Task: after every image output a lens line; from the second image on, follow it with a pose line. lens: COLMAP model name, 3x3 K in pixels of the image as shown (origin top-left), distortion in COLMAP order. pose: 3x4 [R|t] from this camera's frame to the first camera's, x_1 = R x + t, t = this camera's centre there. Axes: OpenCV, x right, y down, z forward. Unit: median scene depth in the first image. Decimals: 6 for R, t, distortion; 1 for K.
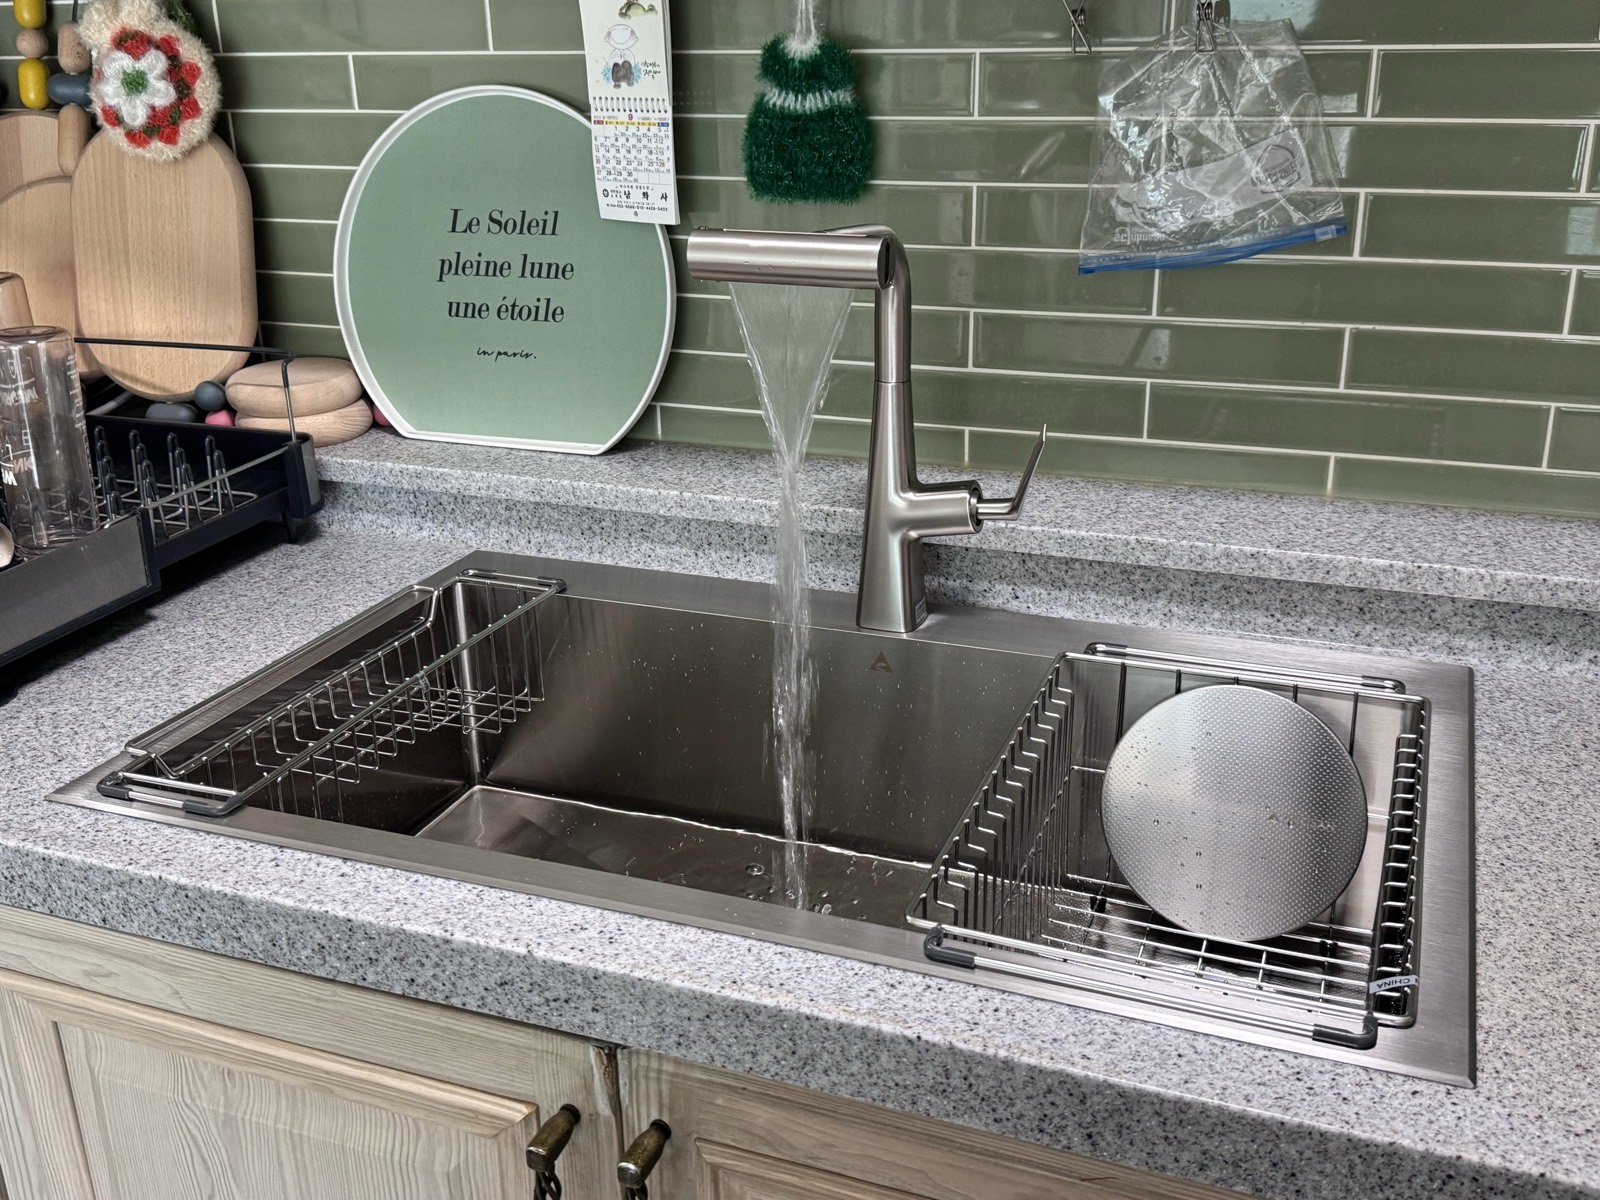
lens RADIAL K [[1574.9, 0, 800.0], [0, 1574.9, 600.0], [0, 0, 1]] dist [0.224876, -0.565283]
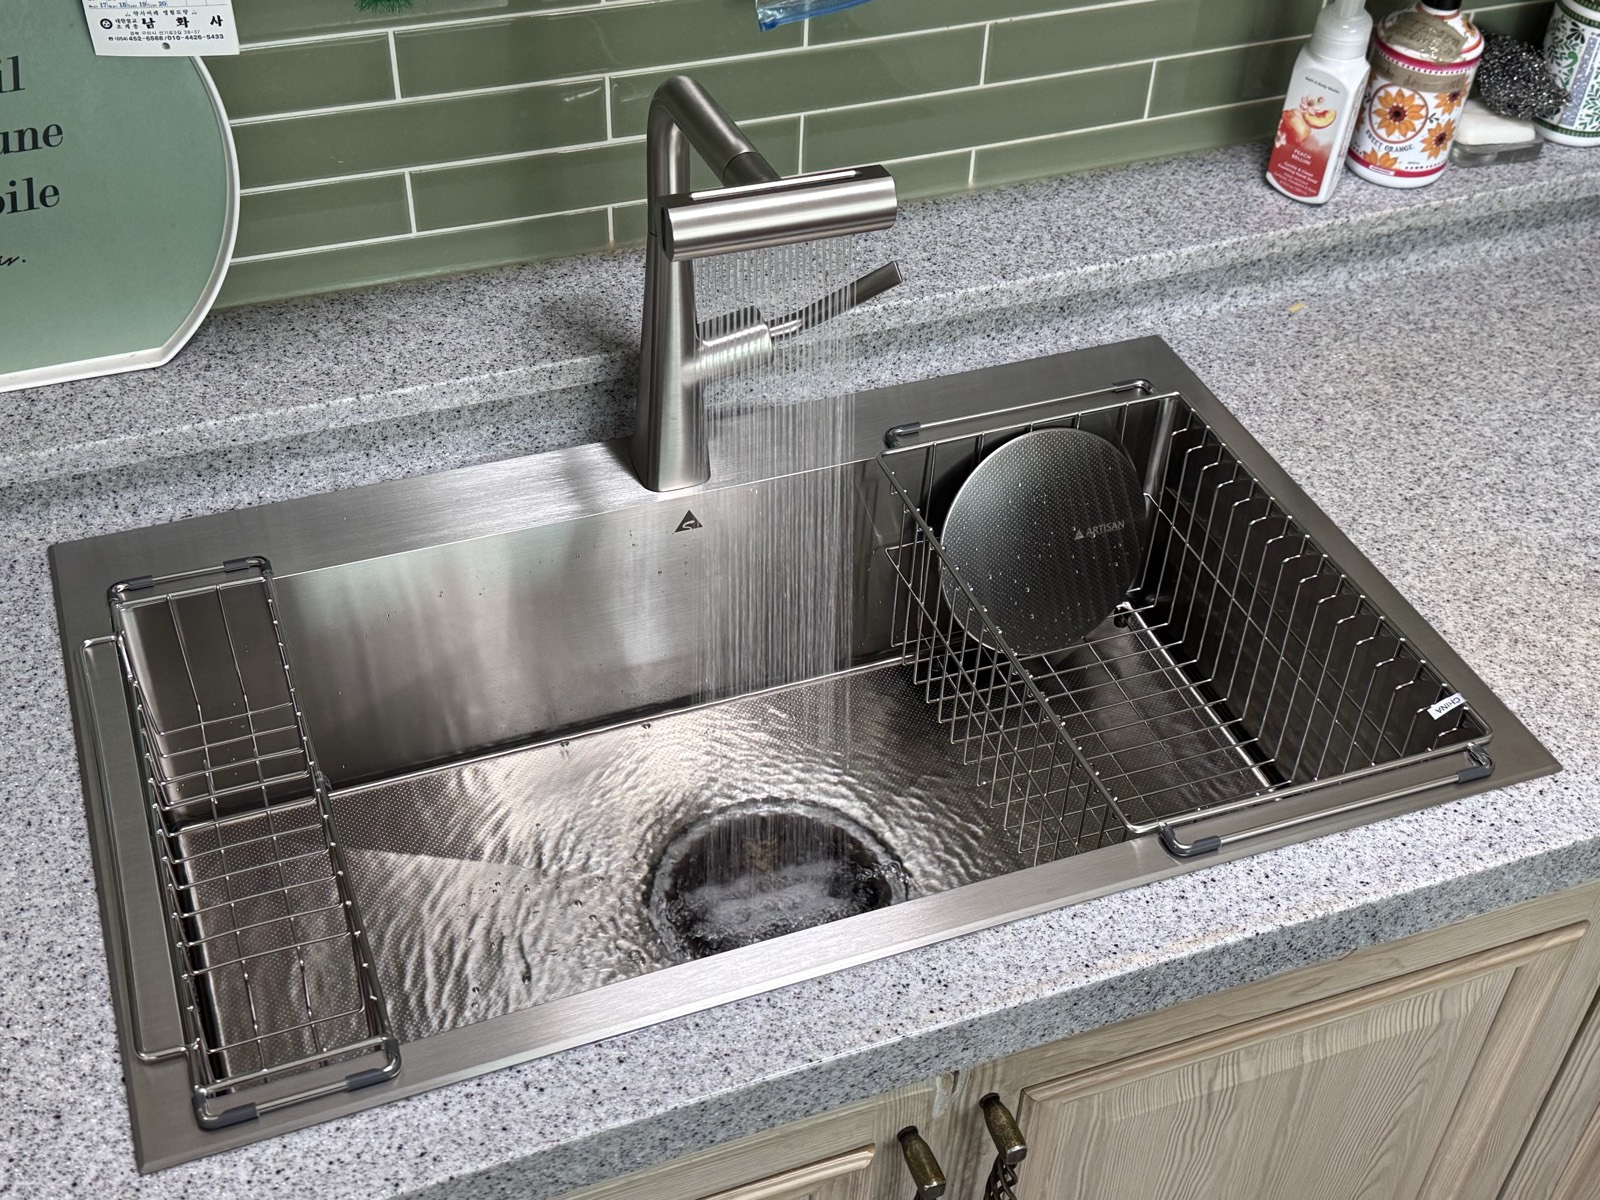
lens RADIAL K [[1894.0, 0, 800.0], [0, 1894.0, 600.0], [0, 0, 1]] dist [0.209079, -0.492949]
pose [[0.740319, -0.406914, 0.535116, -0.526117], [0.191223, 0.890584, 0.412668, -0.373918], [-0.644486, -0.203179, 0.737127, 0.149107]]
